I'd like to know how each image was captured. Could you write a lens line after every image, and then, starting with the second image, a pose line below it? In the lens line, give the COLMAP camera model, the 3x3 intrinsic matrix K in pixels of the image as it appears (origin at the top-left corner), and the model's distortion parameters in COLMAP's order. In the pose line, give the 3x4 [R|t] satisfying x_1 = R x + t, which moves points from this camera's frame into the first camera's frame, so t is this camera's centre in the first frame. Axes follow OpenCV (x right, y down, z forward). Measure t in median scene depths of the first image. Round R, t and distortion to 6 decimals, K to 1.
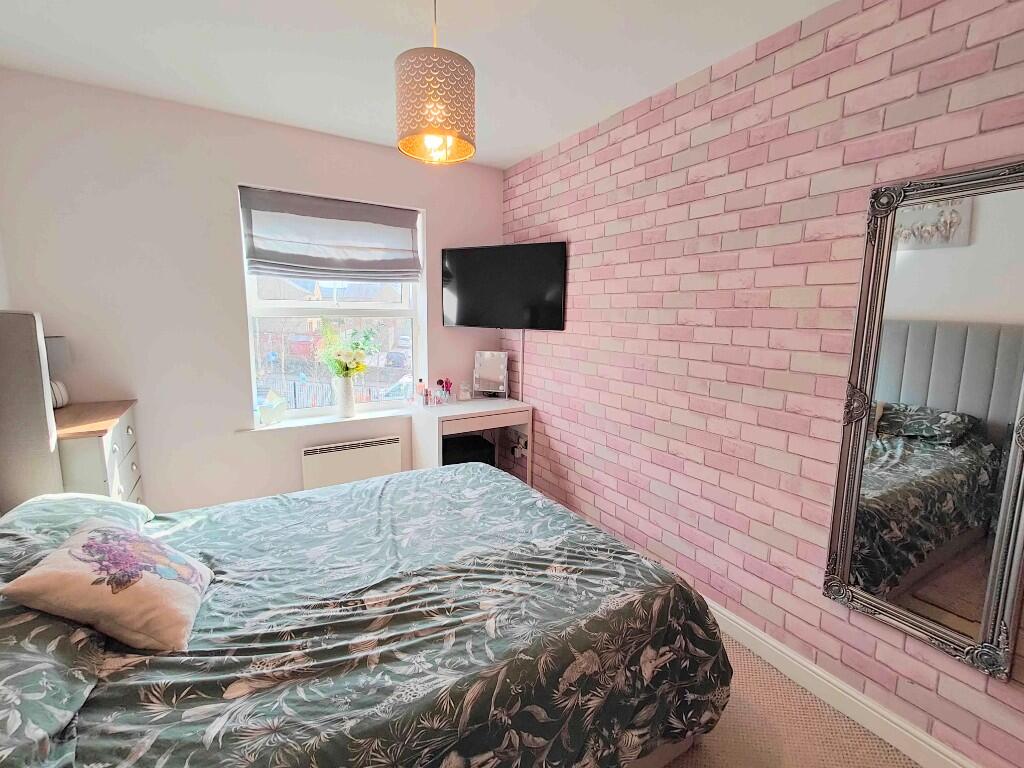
lens RADIAL K [[449.0, 0, 510.8], [0, 449.0, 377.3], [0, 0, 1]] dist [0.007070, -0.000252]
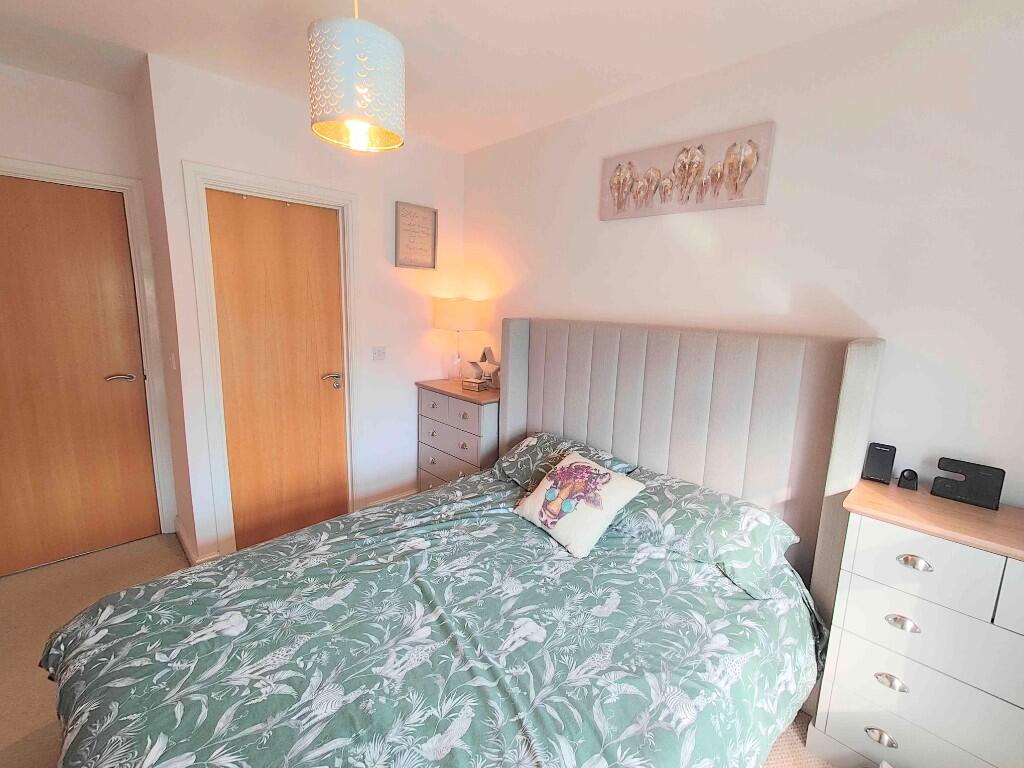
lens RADIAL K [[449.0, 0, 510.8], [0, 449.0, 377.3], [0, 0, 1]] dist [0.007070, -0.000252]
pose [[-0.974204, -0.005748, -0.225595, -0.211054], [-0.075433, 0.950468, 0.301531, -0.282896], [0.212688, 0.310770, -0.926383, 1.649010]]
